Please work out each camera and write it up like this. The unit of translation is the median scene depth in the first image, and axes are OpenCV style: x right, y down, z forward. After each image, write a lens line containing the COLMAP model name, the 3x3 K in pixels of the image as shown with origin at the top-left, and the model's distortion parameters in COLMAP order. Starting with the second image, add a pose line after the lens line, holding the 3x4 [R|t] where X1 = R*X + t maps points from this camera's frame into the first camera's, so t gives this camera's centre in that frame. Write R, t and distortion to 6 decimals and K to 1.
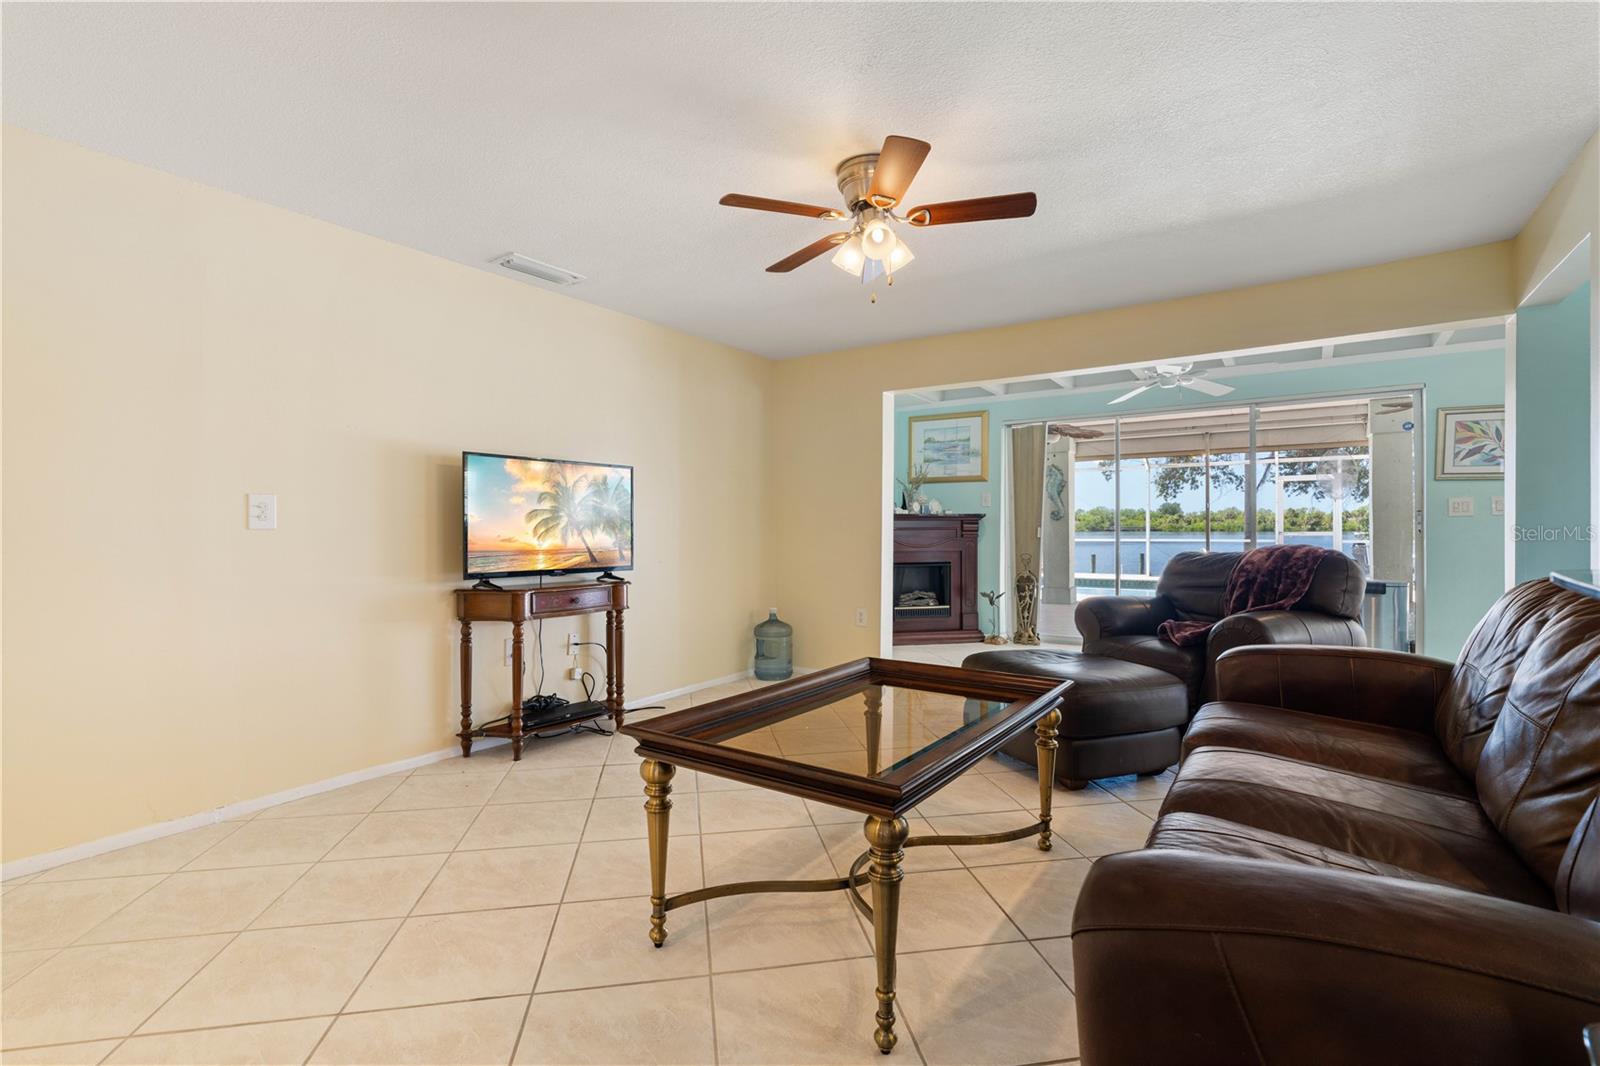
lens RADIAL K [[711.5, 0, 766.9], [0, 711.5, 537.3], [0, 0, 1]] dist [-0.000645, -0.000150]
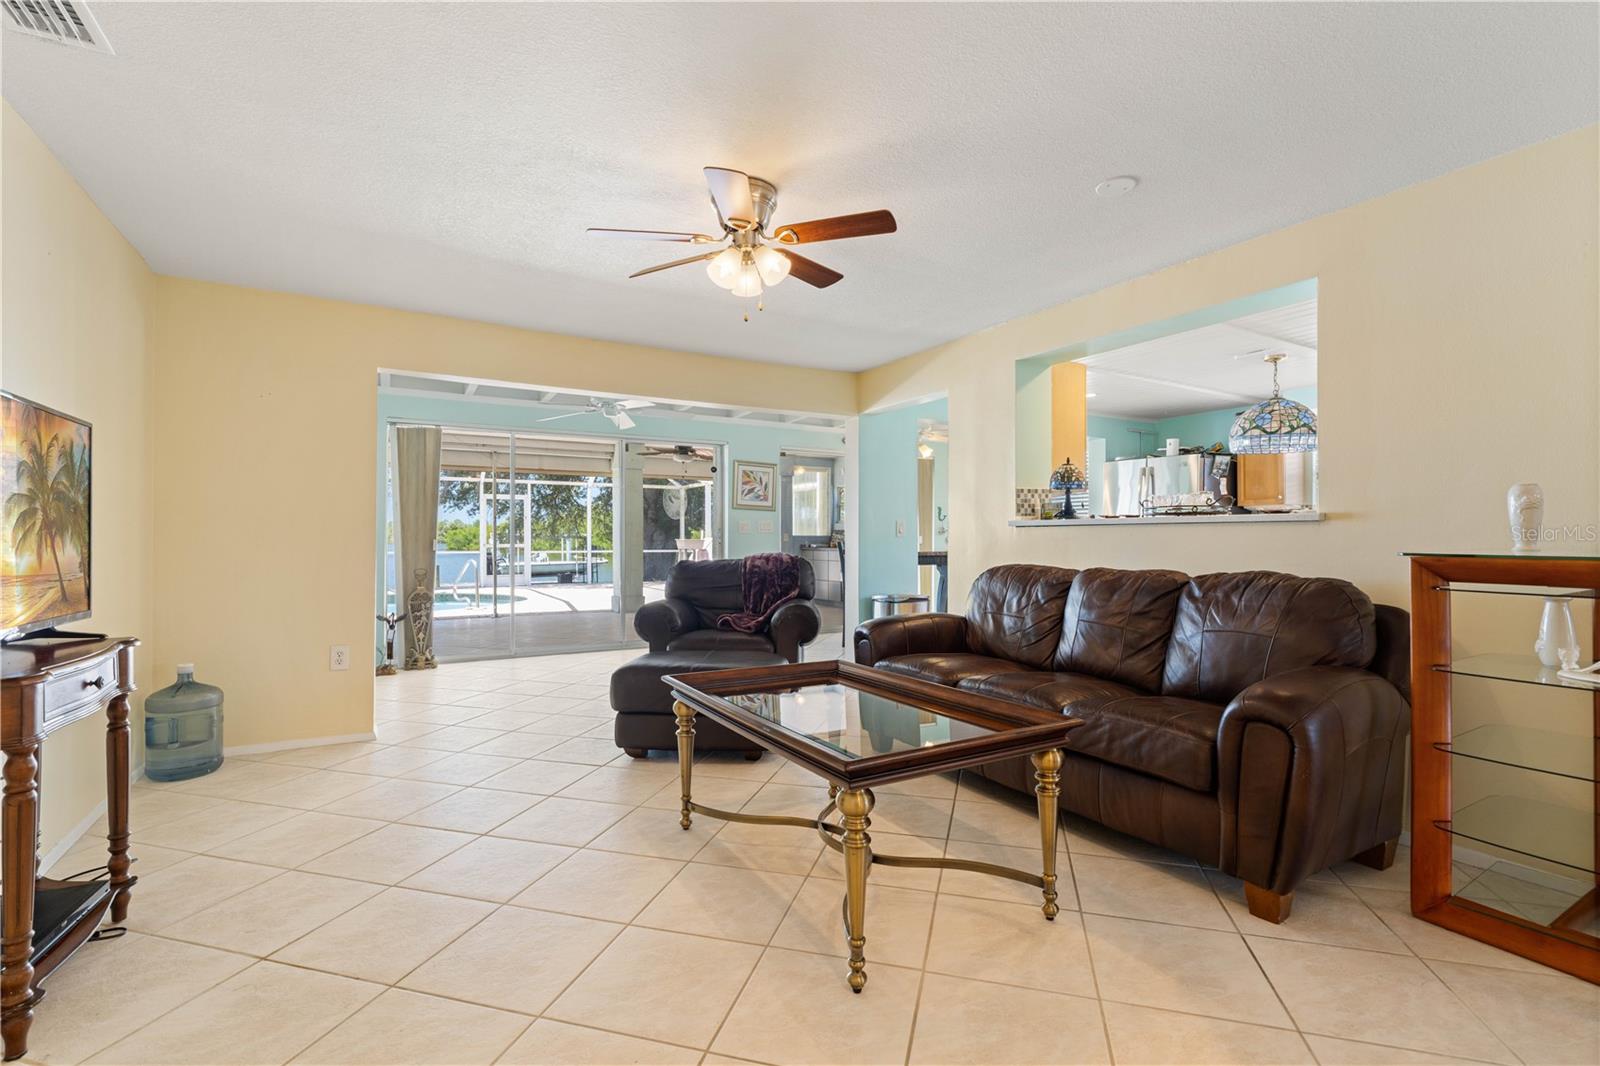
lens RADIAL K [[737.7, 0, 800.3], [0, 737.7, 539.1], [0, 0, 1]] dist [-0.006208, 0.000967]
pose [[0.406292, 0.006298, 0.913722, -0.357834], [0.006284, 0.999933, -0.009687, -0.002093], [-0.913722, 0.009678, 0.406225, 0.225914]]
